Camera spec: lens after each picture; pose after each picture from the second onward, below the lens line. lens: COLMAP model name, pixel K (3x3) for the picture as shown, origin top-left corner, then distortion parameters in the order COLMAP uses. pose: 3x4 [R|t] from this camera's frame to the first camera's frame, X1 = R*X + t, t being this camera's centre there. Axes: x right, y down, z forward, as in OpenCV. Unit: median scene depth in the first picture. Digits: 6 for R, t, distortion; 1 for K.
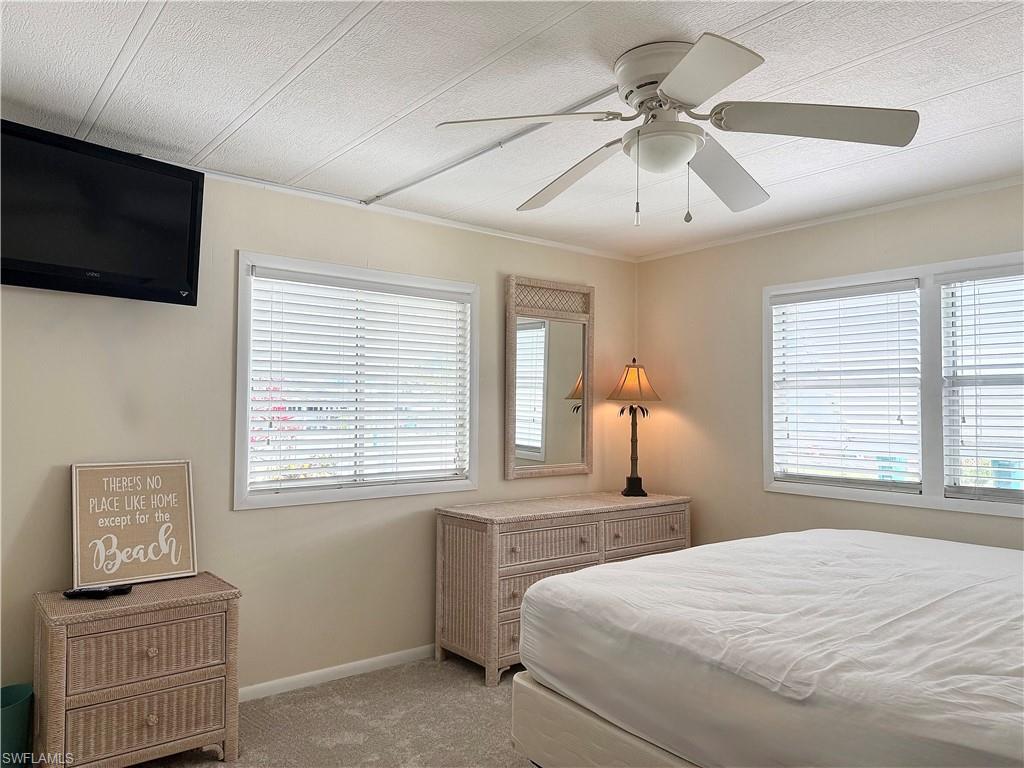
lens RADIAL K [[723.6, 0, 510.0], [0, 723.6, 385.9], [0, 0, 1]] dist [0.089760, -0.128383]
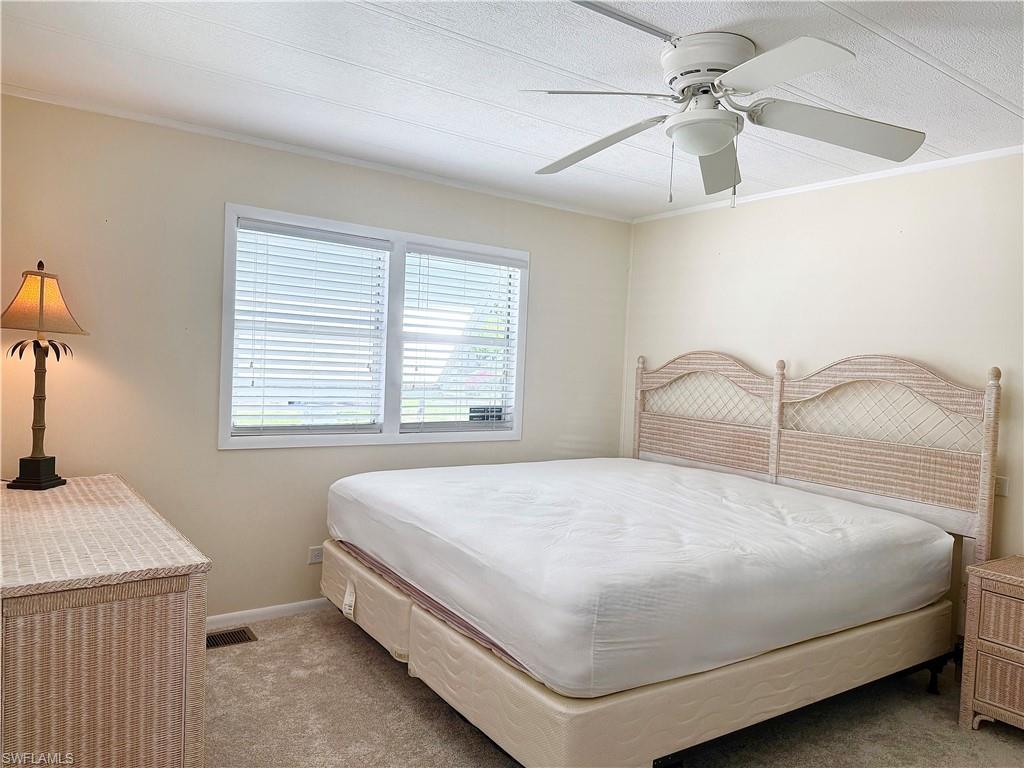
lens RADIAL K [[723.6, 0, 510.0], [0, 723.6, 385.9], [0, 0, 1]] dist [0.089760, -0.128383]
pose [[0.050573, -0.040572, 0.997896, -0.454761], [-0.079110, 0.995872, 0.044499, 0.007301], [-0.995582, -0.081194, 0.047154, 0.621811]]
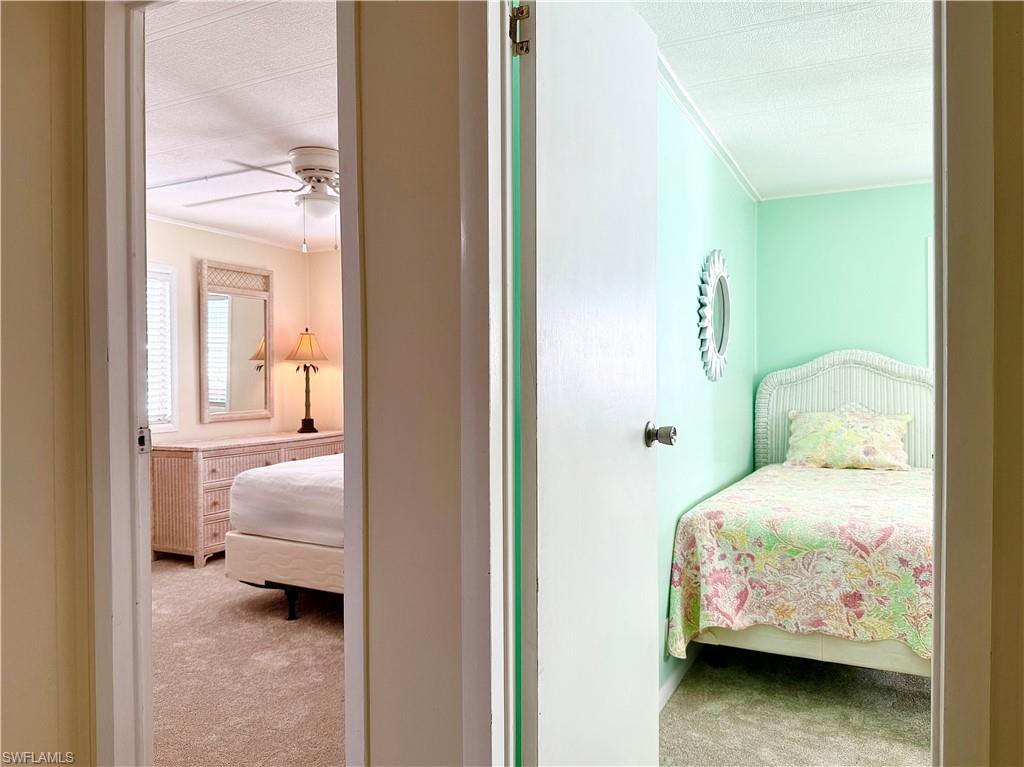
lens RADIAL K [[723.6, 0, 510.0], [0, 723.6, 385.4], [0, 0, 1]] dist [0.089760, -0.128383]
pose [[0.905917, -0.018272, 0.423061, -0.057915], [0.000246, 0.999091, 0.042625, 0.009780], [-0.423455, -0.038511, 0.905098, -0.372293]]
